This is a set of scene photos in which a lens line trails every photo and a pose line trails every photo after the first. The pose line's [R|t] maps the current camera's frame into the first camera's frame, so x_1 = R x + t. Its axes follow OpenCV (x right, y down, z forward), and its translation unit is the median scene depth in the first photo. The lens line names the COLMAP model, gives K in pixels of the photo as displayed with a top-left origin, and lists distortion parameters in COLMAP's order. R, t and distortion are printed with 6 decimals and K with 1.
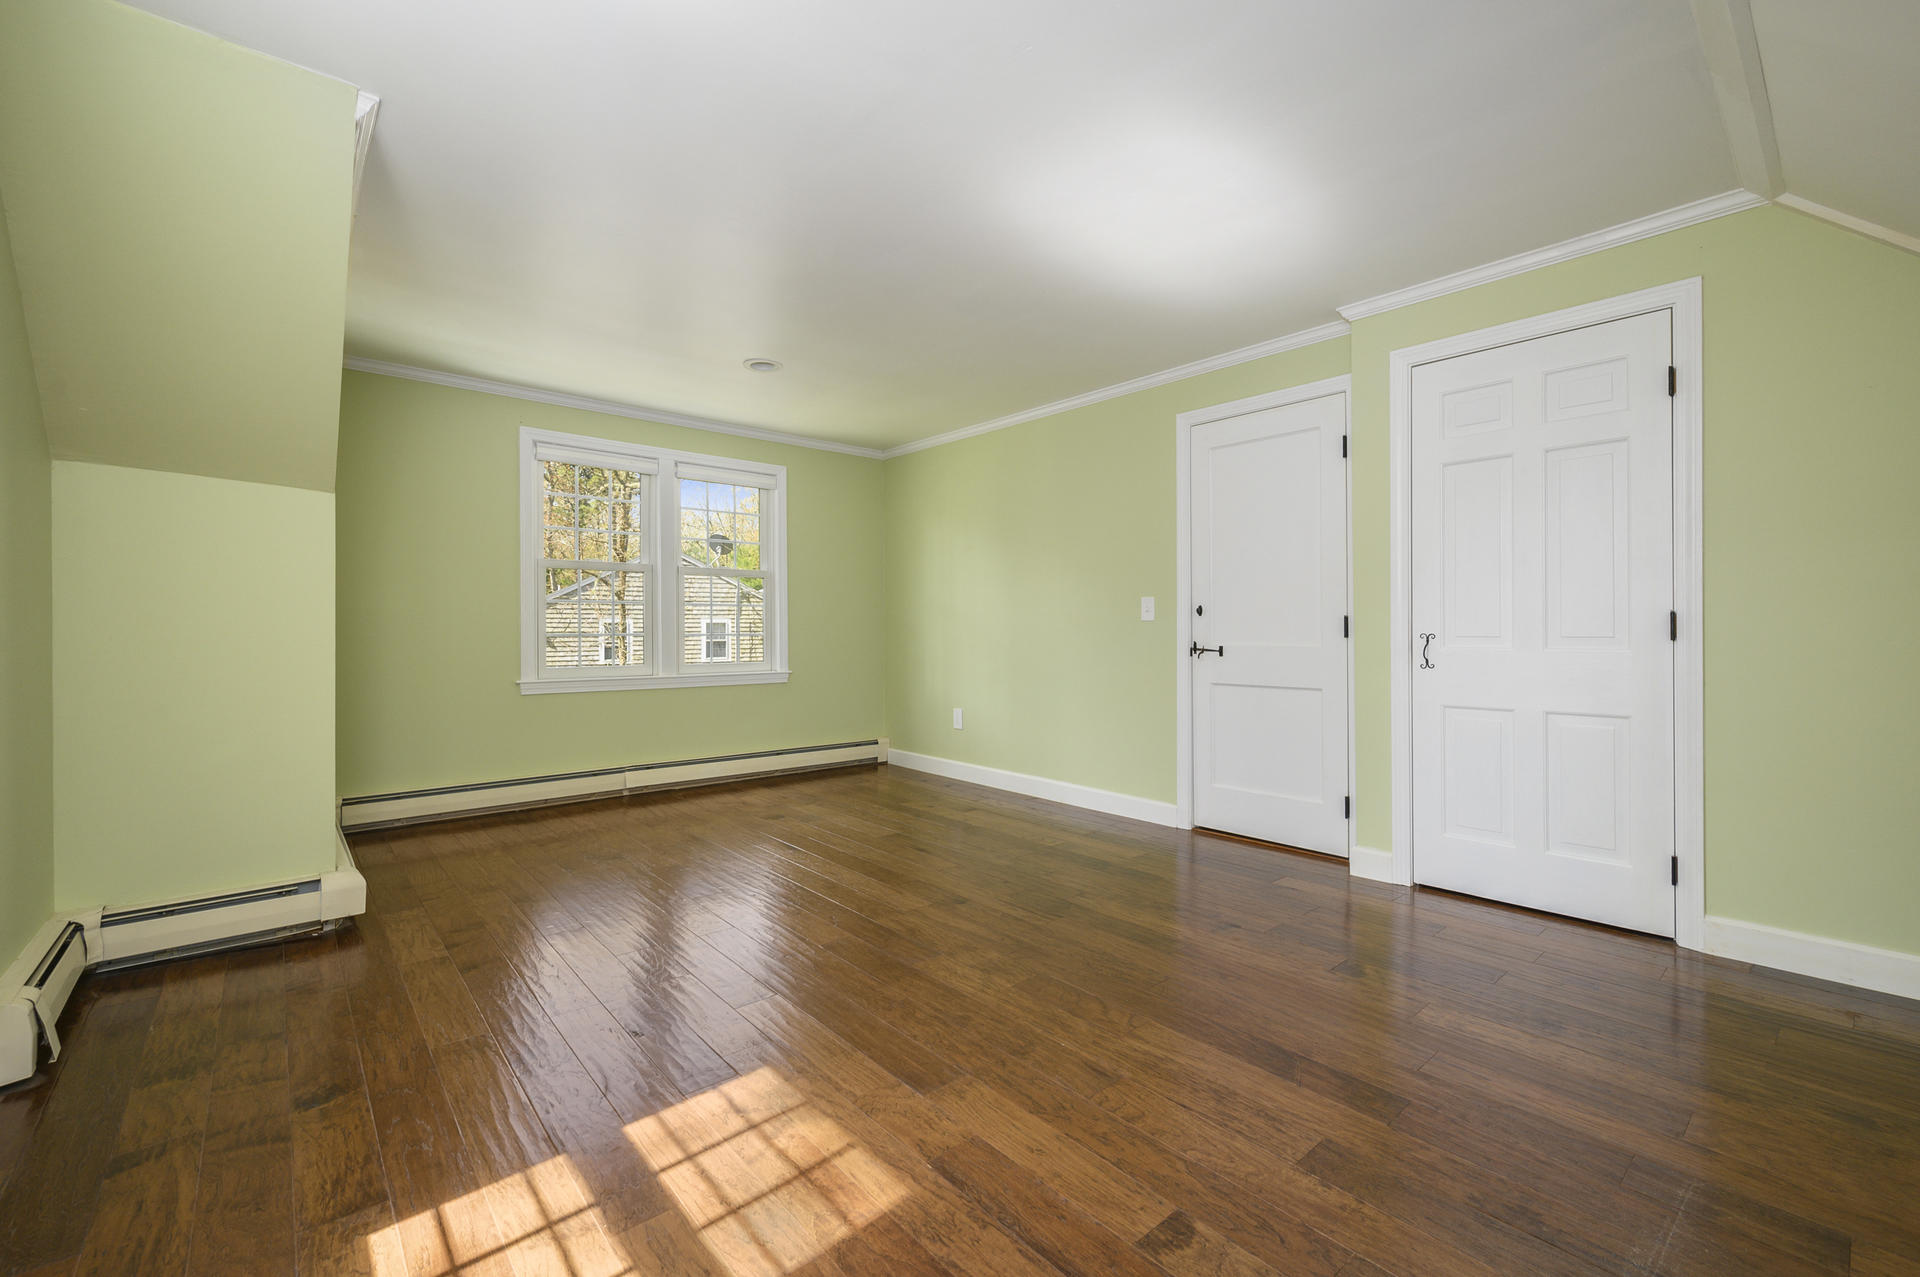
lens RADIAL K [[813.8, 0, 957.9], [0, 813.8, 628.2], [0, 0, 1]] dist [-0.000972, 0.000959]
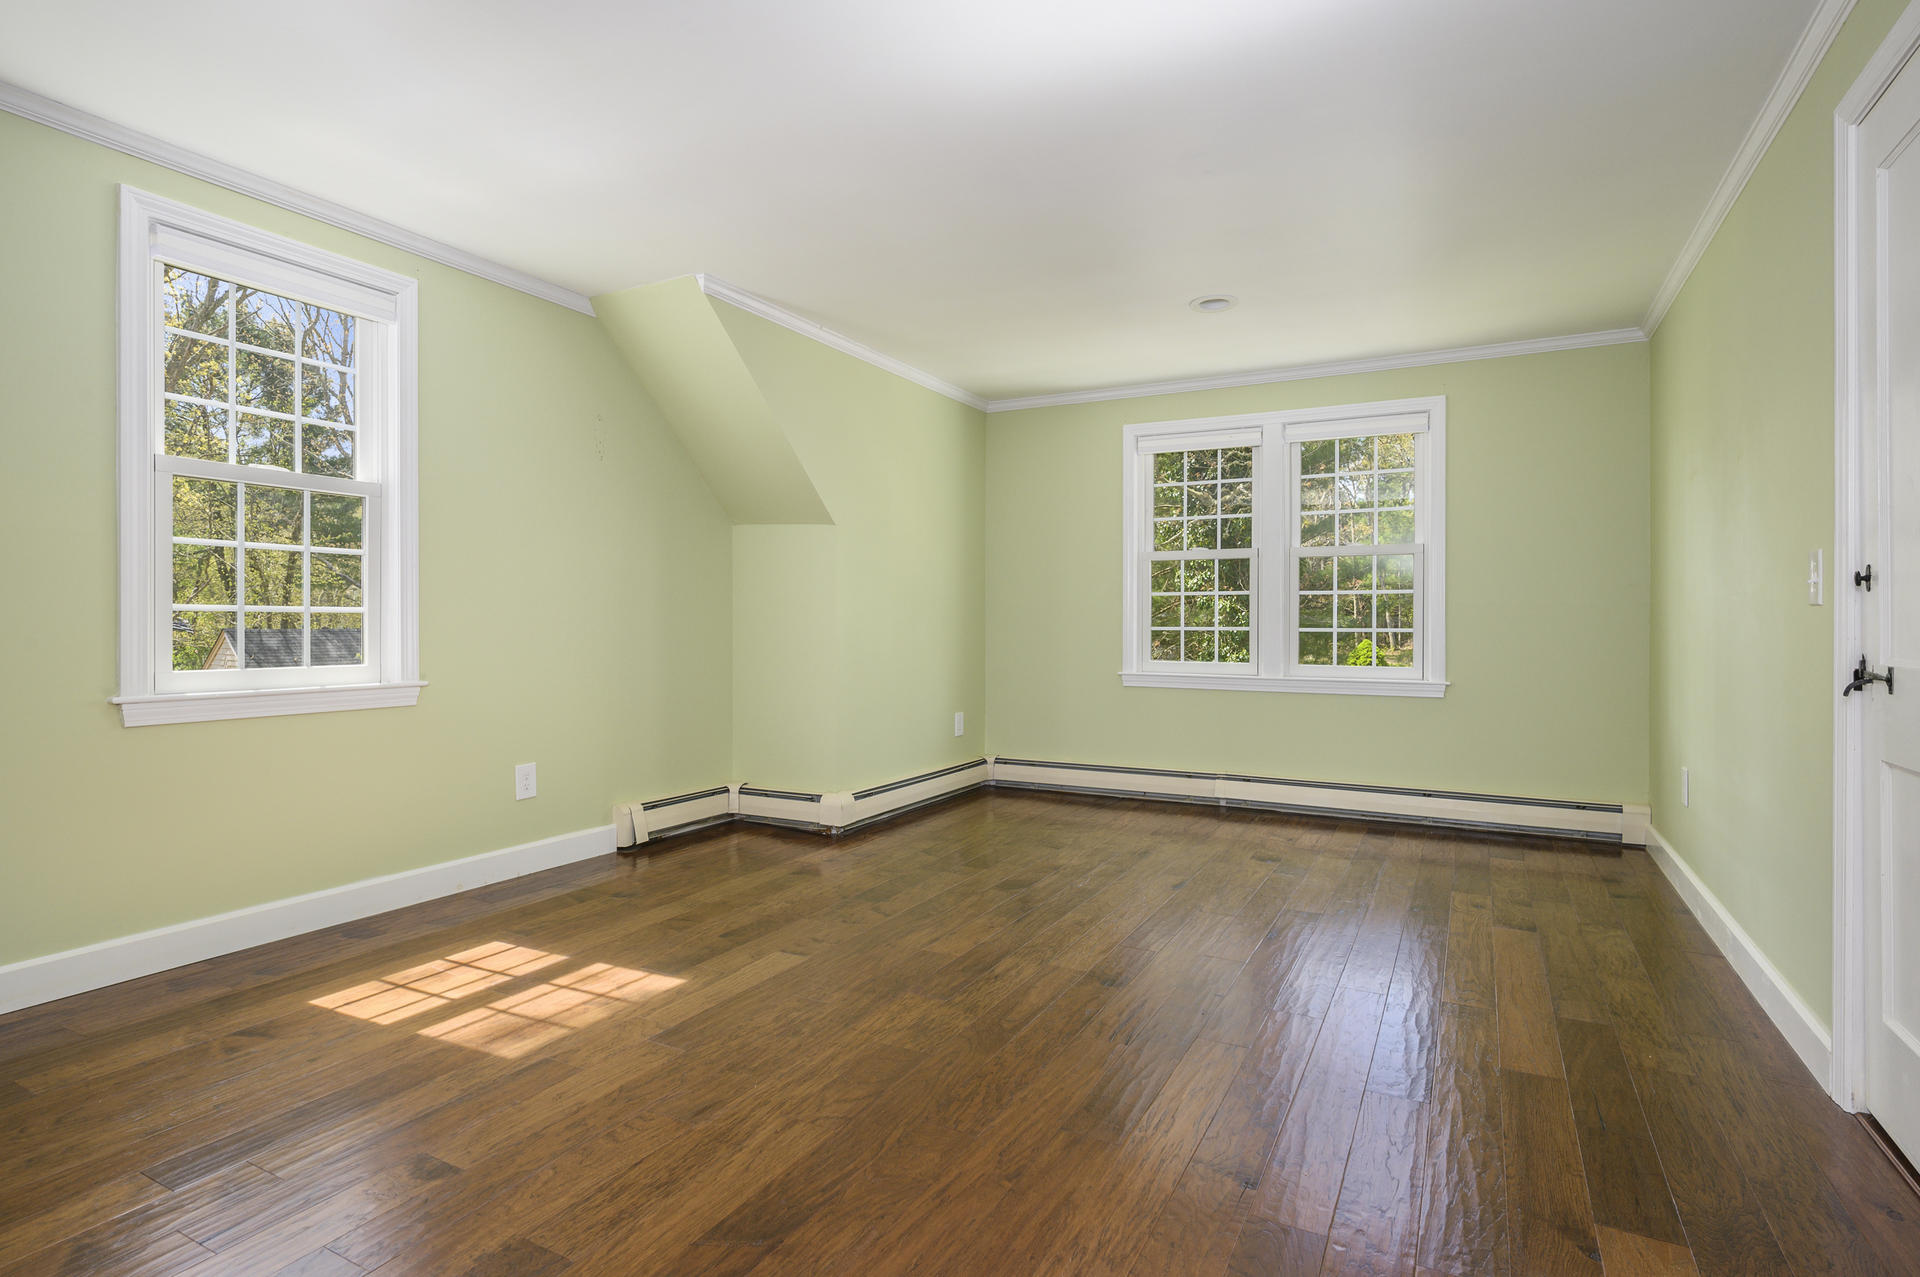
lens RADIAL K [[962.6, 0, 957.1], [0, 962.6, 635.1], [0, 0, 1]] dist [-0.009214, 0.000457]
pose [[0.353176, 0.014074, -0.935451, 1.365219], [-0.003582, 0.999900, 0.013691, 0.003630], [0.935550, -0.001484, 0.353191, 0.964797]]
